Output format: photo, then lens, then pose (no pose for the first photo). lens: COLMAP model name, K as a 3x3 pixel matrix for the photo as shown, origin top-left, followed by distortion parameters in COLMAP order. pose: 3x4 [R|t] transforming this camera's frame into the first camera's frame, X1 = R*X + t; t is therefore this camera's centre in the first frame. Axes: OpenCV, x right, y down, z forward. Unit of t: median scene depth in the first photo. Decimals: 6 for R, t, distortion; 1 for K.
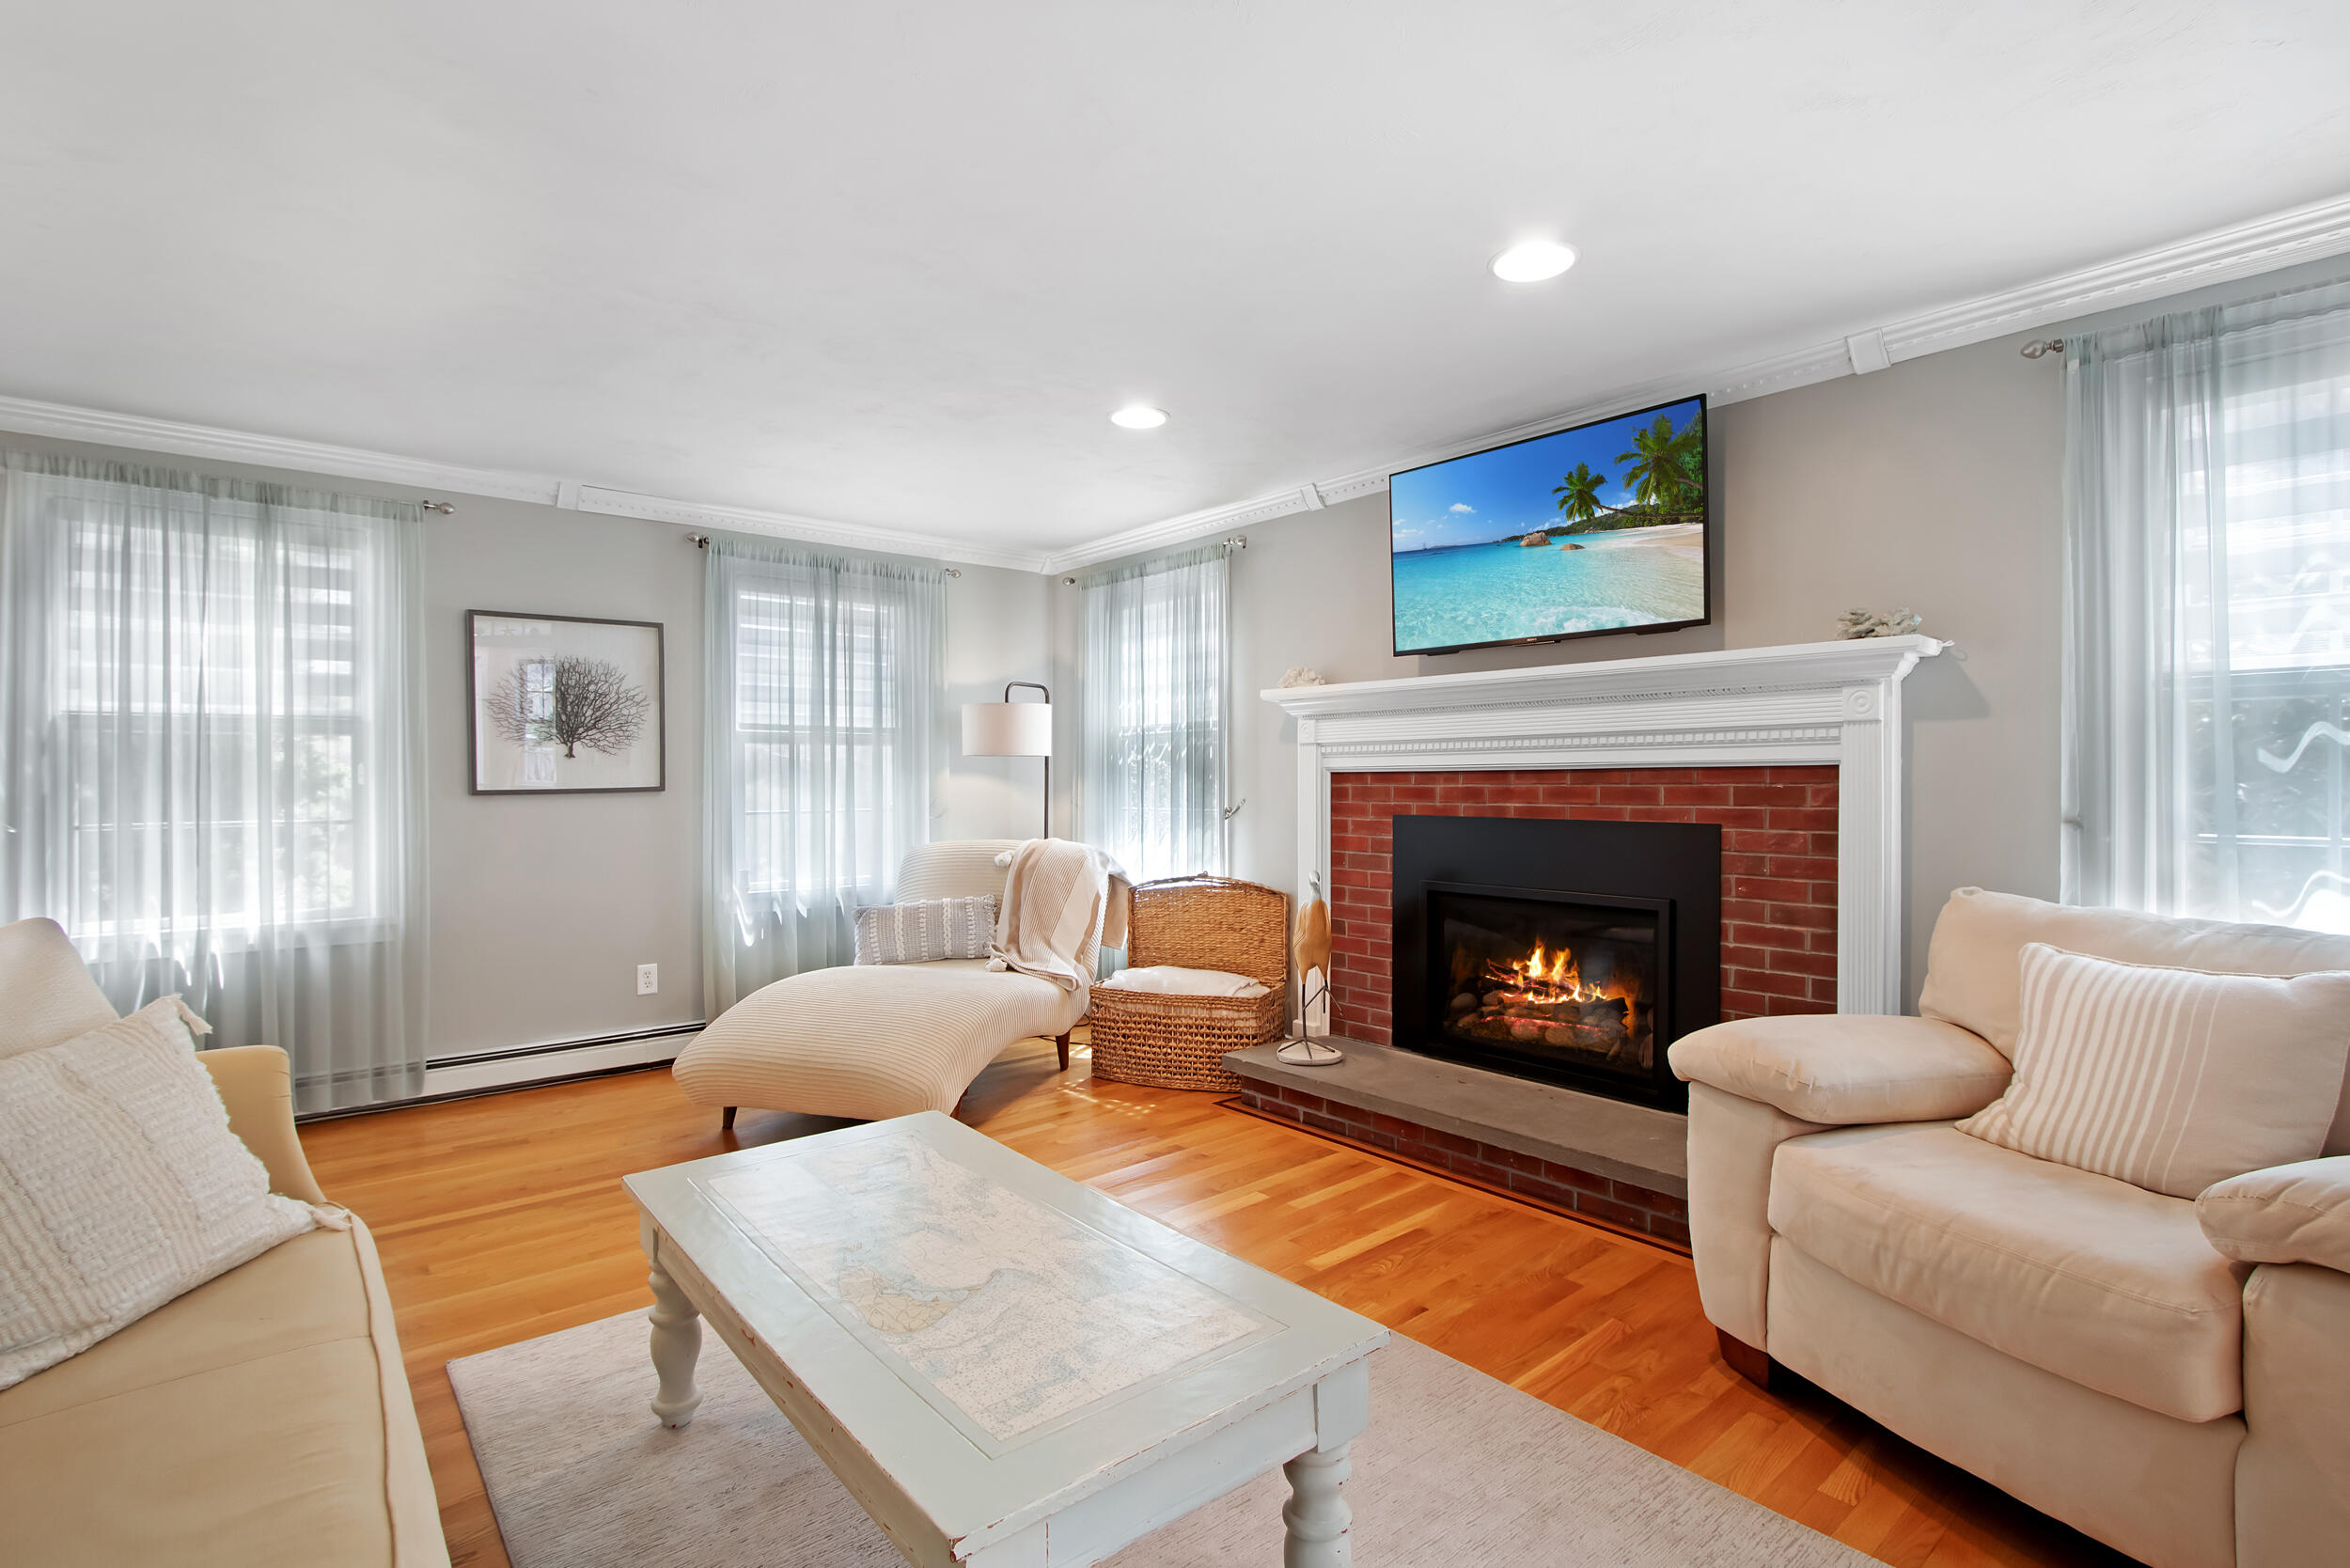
lens RADIAL K [[1134.2, 0, 1179.3], [0, 1134.2, 775.2], [0, 0, 1]] dist [-0.001570, -0.000375]
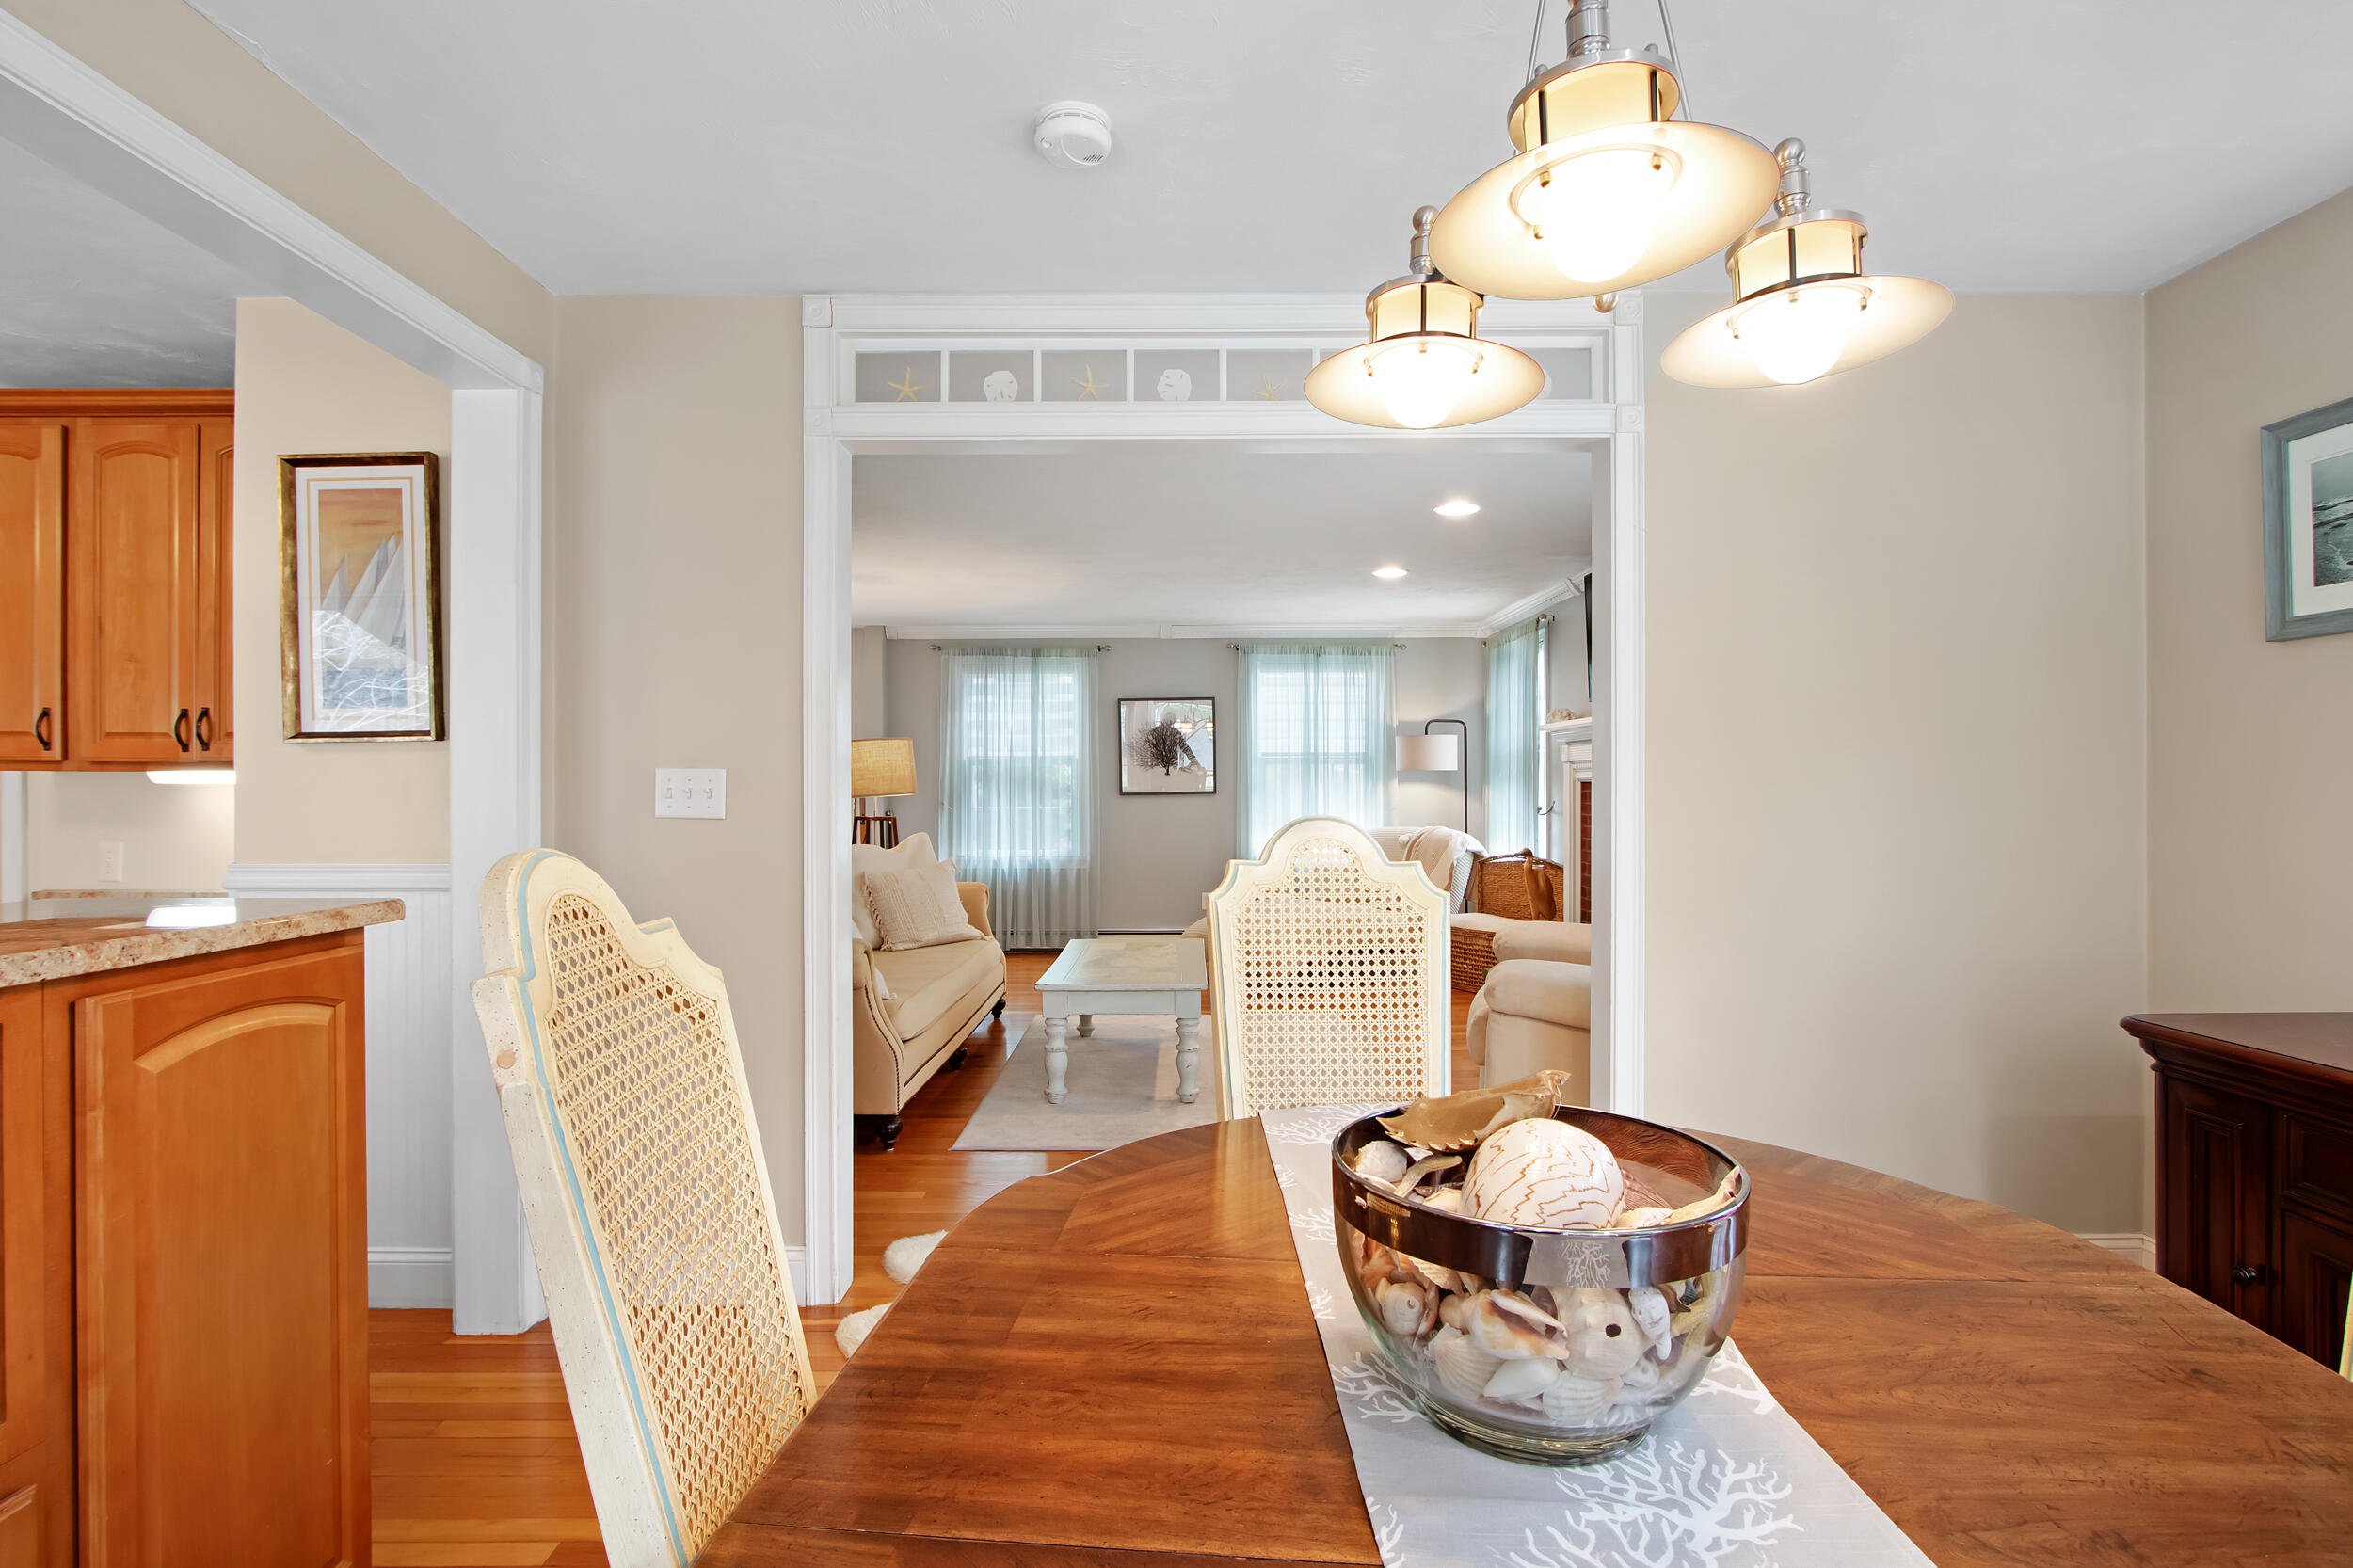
lens RADIAL K [[1135.6, 0, 1180.8], [0, 1135.6, 775.2], [0, 0, 1]] dist [-0.001570, -0.000375]
pose [[0.779502, -0.004333, -0.626385, 0.772731], [0.004411, 0.999989, -0.001428, -0.014121], [0.626384, -0.001650, 0.779513, -0.509934]]
